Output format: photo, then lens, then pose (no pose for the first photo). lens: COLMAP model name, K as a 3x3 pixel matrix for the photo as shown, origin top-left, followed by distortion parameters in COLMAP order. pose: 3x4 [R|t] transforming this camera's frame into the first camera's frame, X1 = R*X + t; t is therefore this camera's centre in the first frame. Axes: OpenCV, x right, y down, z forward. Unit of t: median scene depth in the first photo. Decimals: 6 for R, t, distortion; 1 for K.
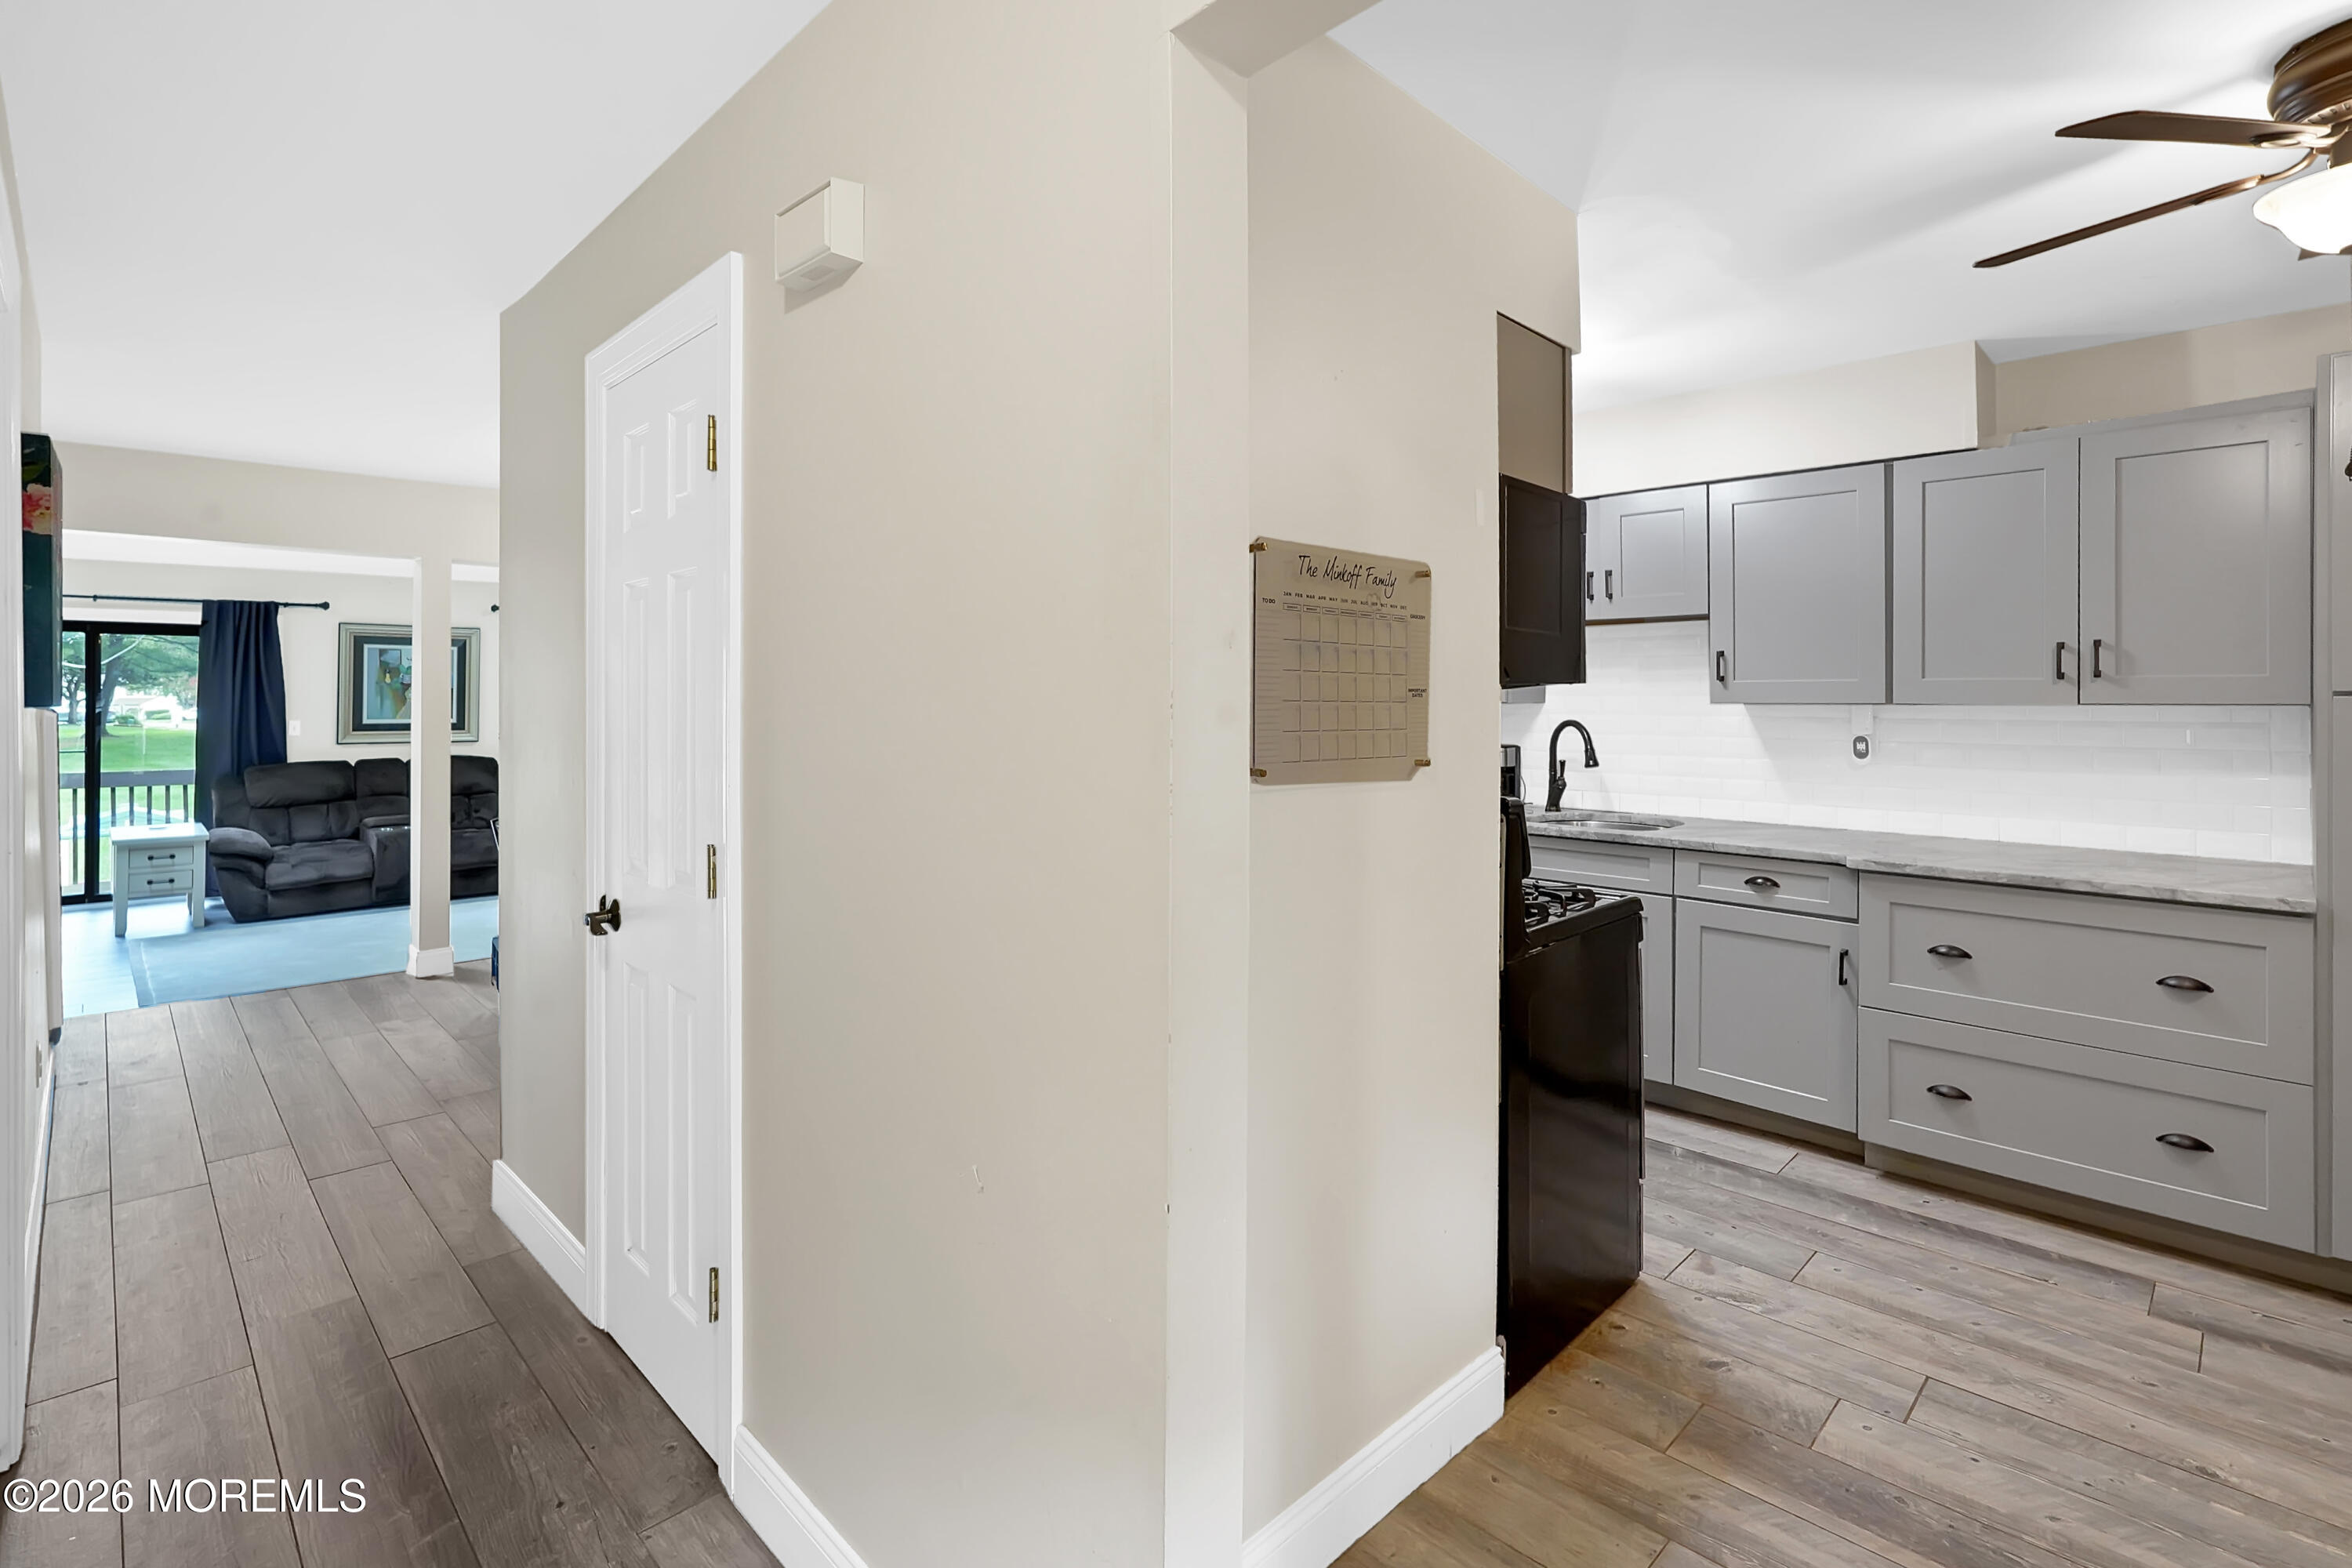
lens RADIAL K [[1105.5, 0, 1180.0], [0, 1105.5, 677.6], [0, 0, 1]] dist [-0.018976, 0.006545]
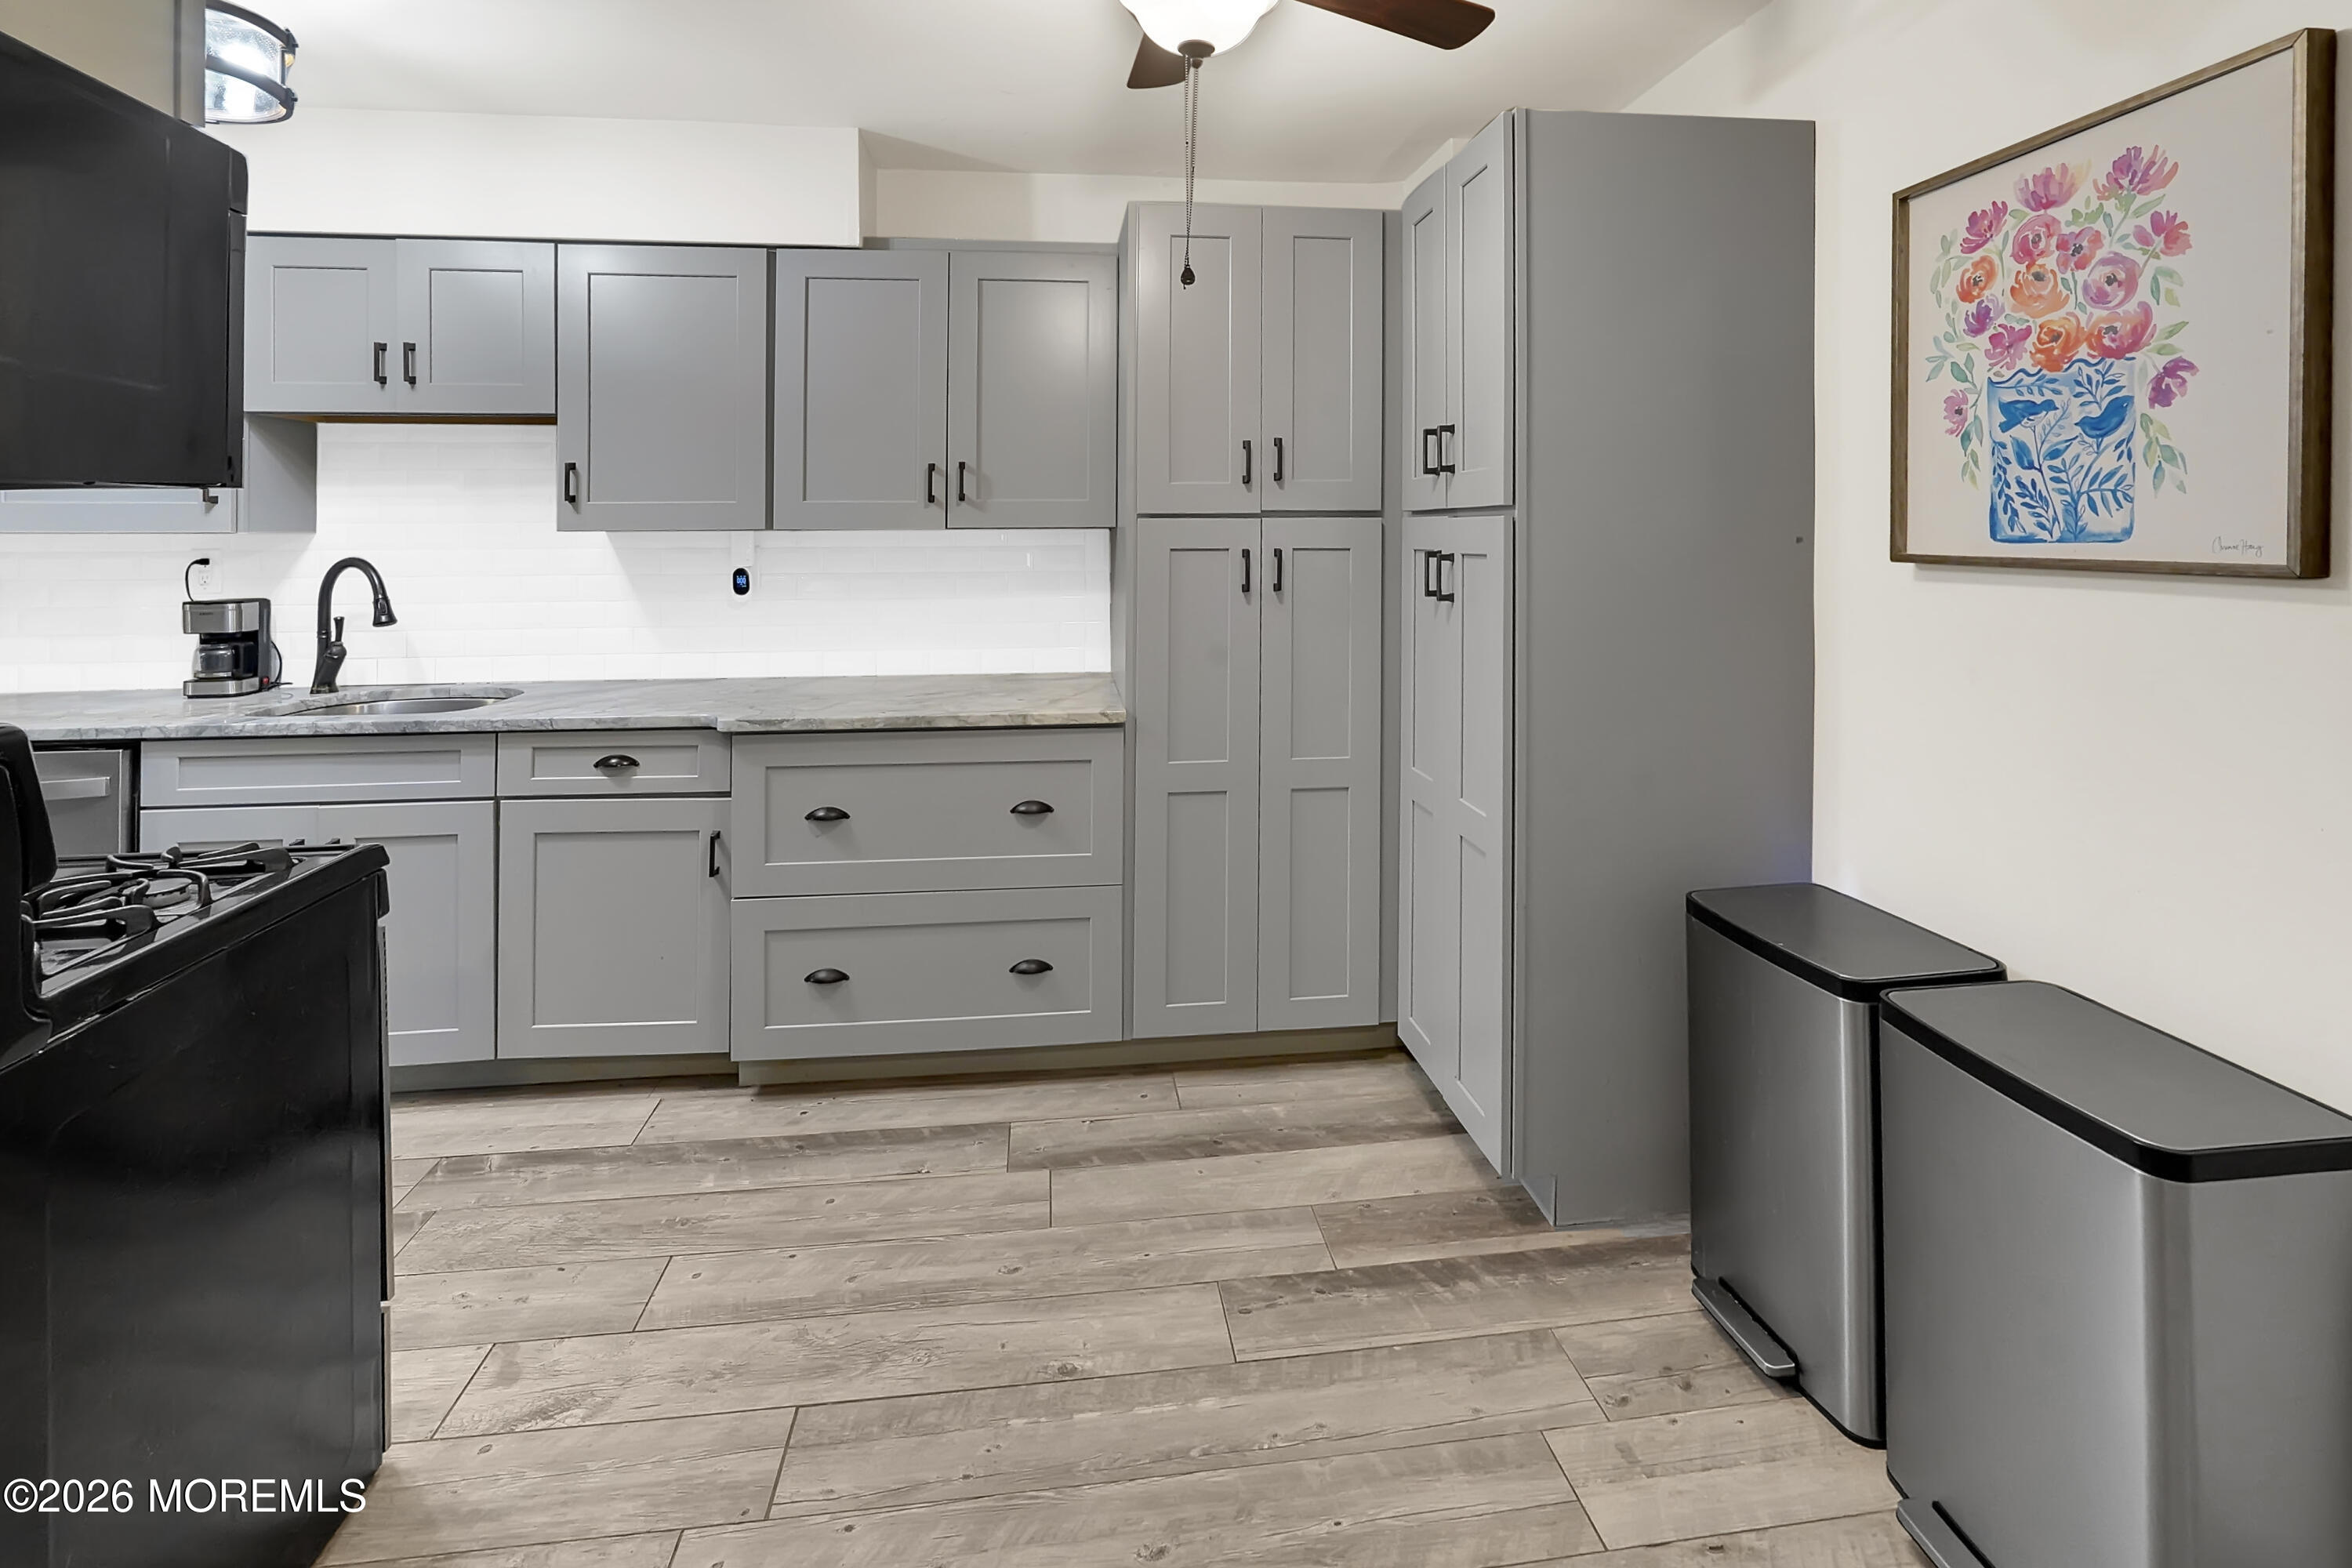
lens RADIAL K [[1127.5, 0, 1183.1], [0, 1127.5, 522.3], [0, 0, 1]] dist [-0.001679, 0.000203]
pose [[0.614442, 0.000940, 0.788962, 0.168936], [-0.008087, 0.999954, 0.005106, 0.012019], [-0.788921, -0.009518, 0.614421, 0.229419]]
